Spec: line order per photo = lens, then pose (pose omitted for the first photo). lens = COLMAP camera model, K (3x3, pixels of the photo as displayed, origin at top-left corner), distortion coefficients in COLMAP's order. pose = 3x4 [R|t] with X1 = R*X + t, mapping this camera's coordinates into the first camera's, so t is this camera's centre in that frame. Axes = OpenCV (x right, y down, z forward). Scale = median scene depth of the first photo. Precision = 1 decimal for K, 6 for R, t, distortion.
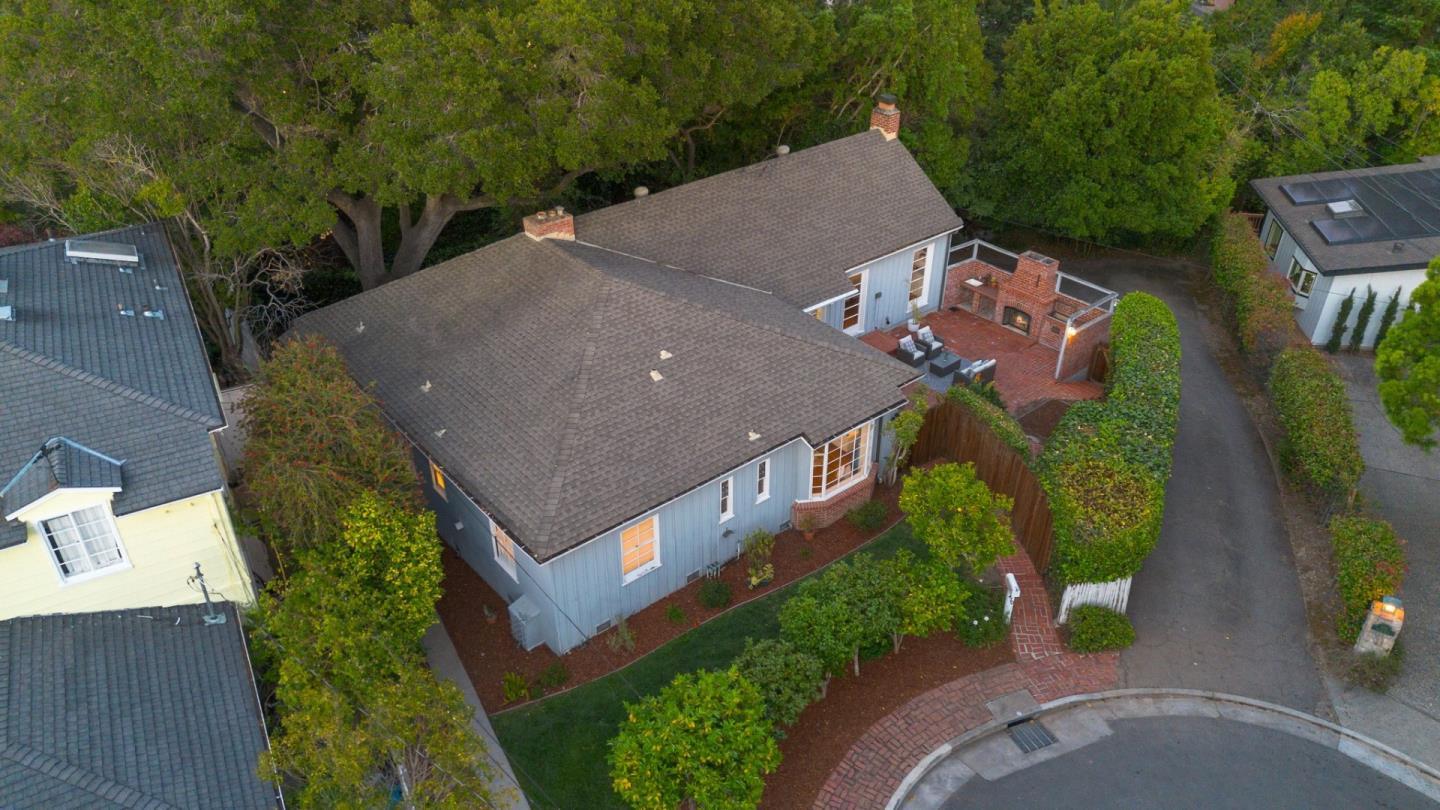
lens RADIAL K [[1025.4, 0, 720.0], [0, 1025.4, 405.0], [0, 0, 1]] dist [0.047714, -0.004609]
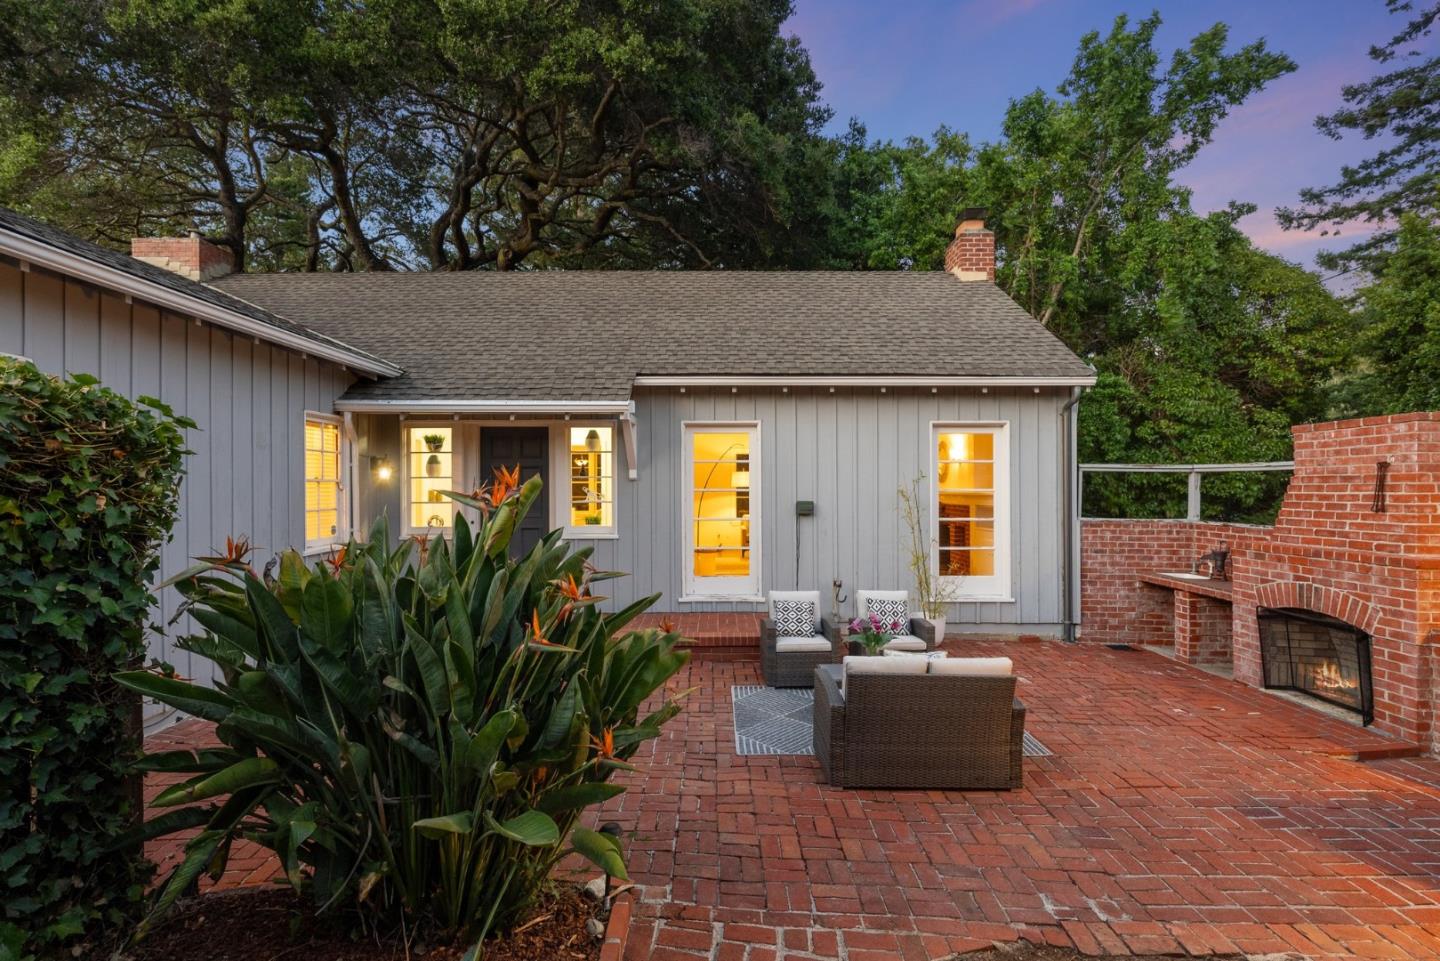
lens RADIAL K [[669.8, 0, 719.0], [0, 669.8, 487.6], [0, 0, 1]] dist [0.001305, -0.000065]
pose [[0.768644, -0.002960, -0.639670, 0.395382], [-0.342728, 0.842441, -0.415729, 0.003264], [0.540115, 0.538781, 0.646522, 1.105602]]
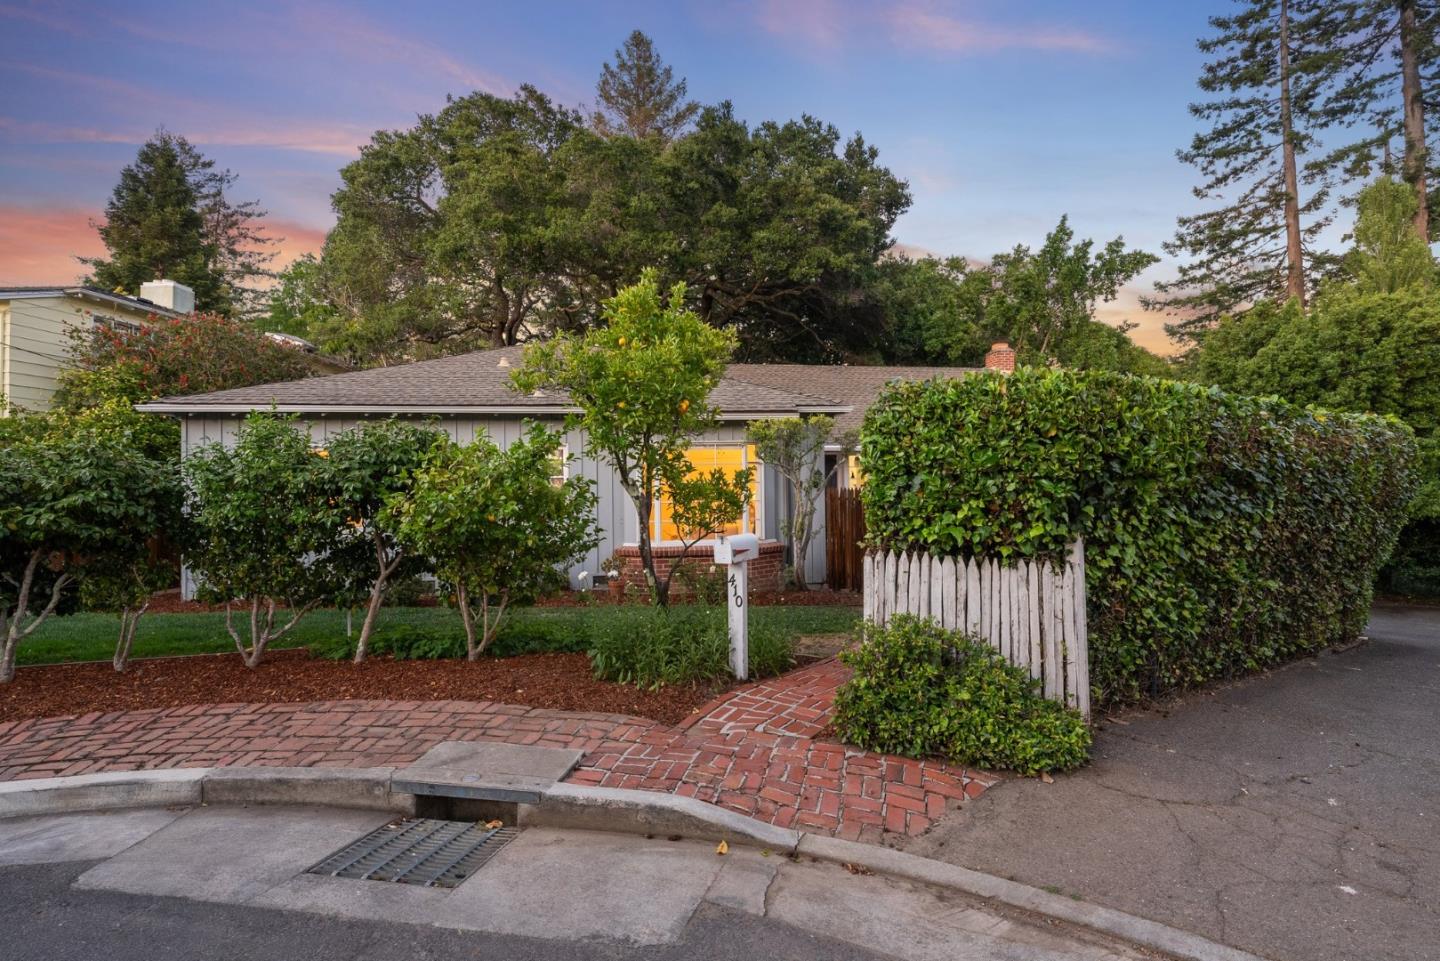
lens RADIAL K [[644.7, 0, 719.8], [0, 644.7, 477.6], [0, 0, 1]] dist [-0.001404, -0.000351]
pose [[0.841255, -0.017364, -0.540359, 0.376622], [-0.279820, 0.841213, -0.462668, 0.244854], [0.462591, 0.540425, 0.702816, 0.721608]]
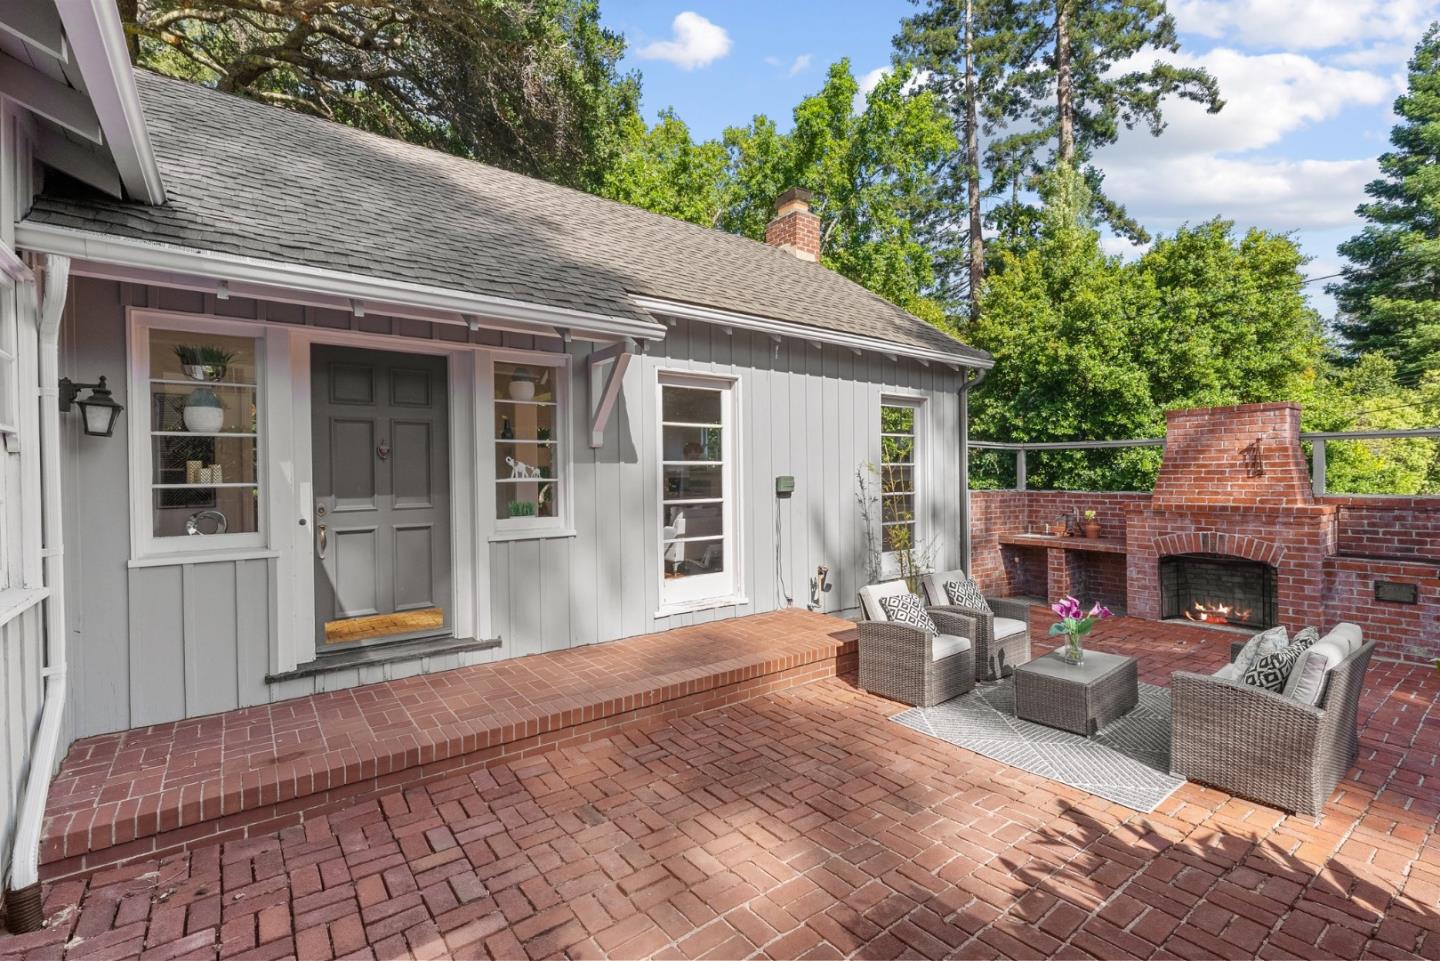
lens RADIAL K [[644.7, 0, 719.8], [0, 644.7, 477.6], [0, 0, 1]] dist [-0.001404, -0.000351]
pose [[0.999045, -0.010568, -0.042391, 0.193397], [-0.013757, 0.844844, -0.534836, -0.000362], [0.041466, 0.534909, 0.843892, 1.121376]]
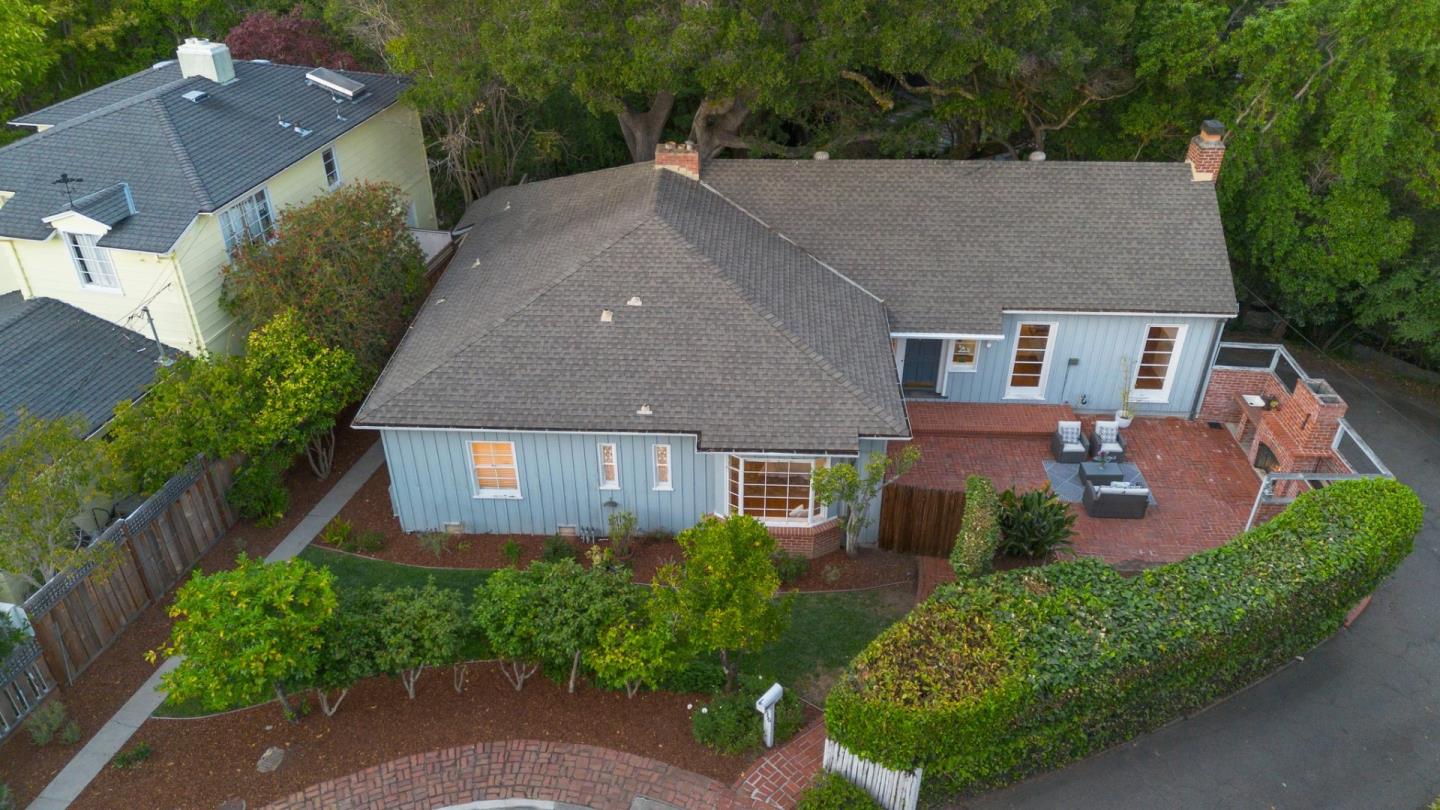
lens RADIAL K [[1025.4, 0, 720.0], [0, 1025.4, 405.0], [0, 0, 1]] dist [0.047714, -0.004609]
pose [[0.744676, 0.360956, -0.561398, 0.551917], [-0.360099, 0.925498, 0.117398, -0.097715], [0.561949, 0.114735, 0.819176, 0.285075]]
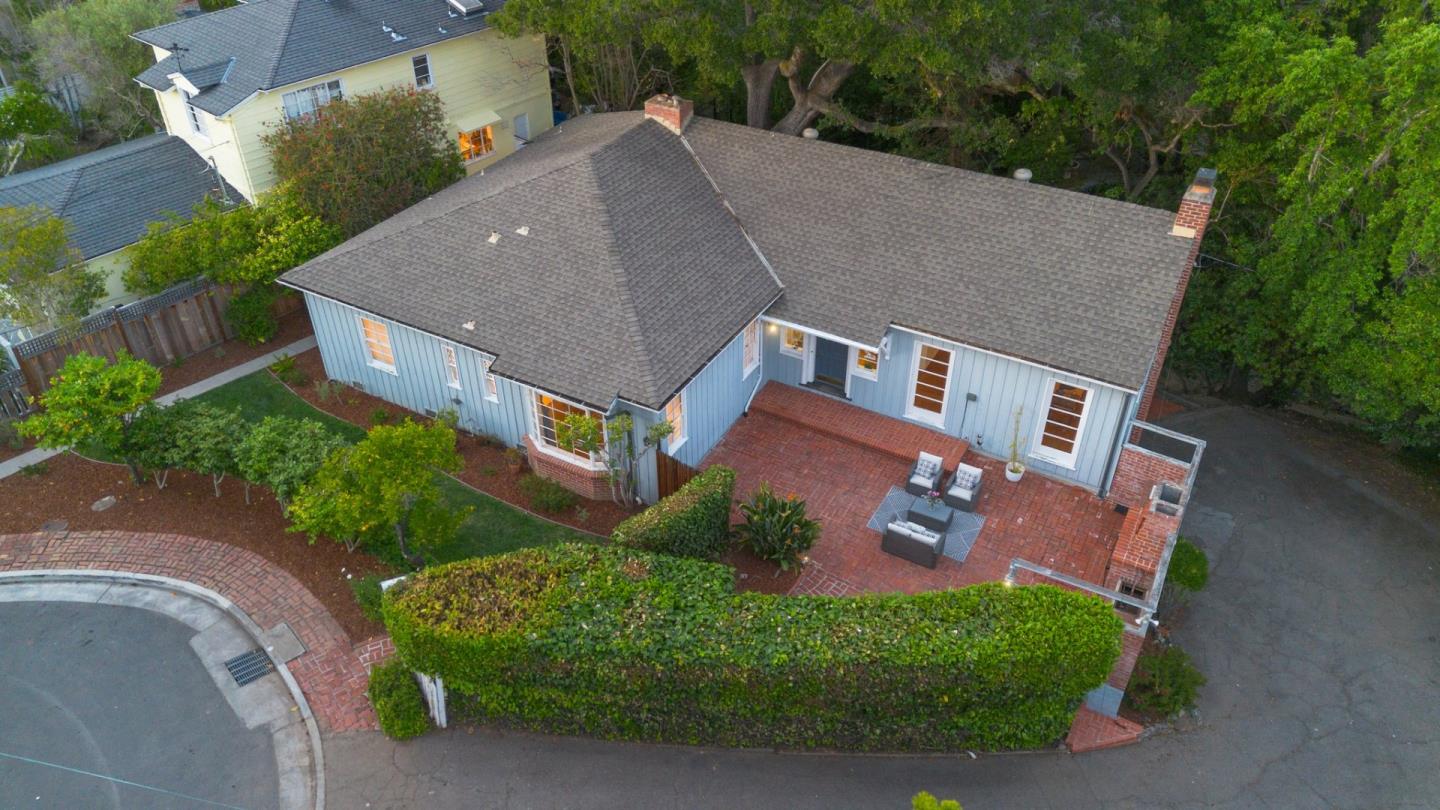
lens RADIAL K [[1025.4, 0, 720.0], [0, 1025.4, 405.0], [0, 0, 1]] dist [0.047714, -0.004609]
pose [[0.352973, 0.550117, -0.756823, 0.878472], [-0.502240, 0.793874, 0.342810, -0.357584], [0.789408, 0.259104, 0.556507, 0.615914]]
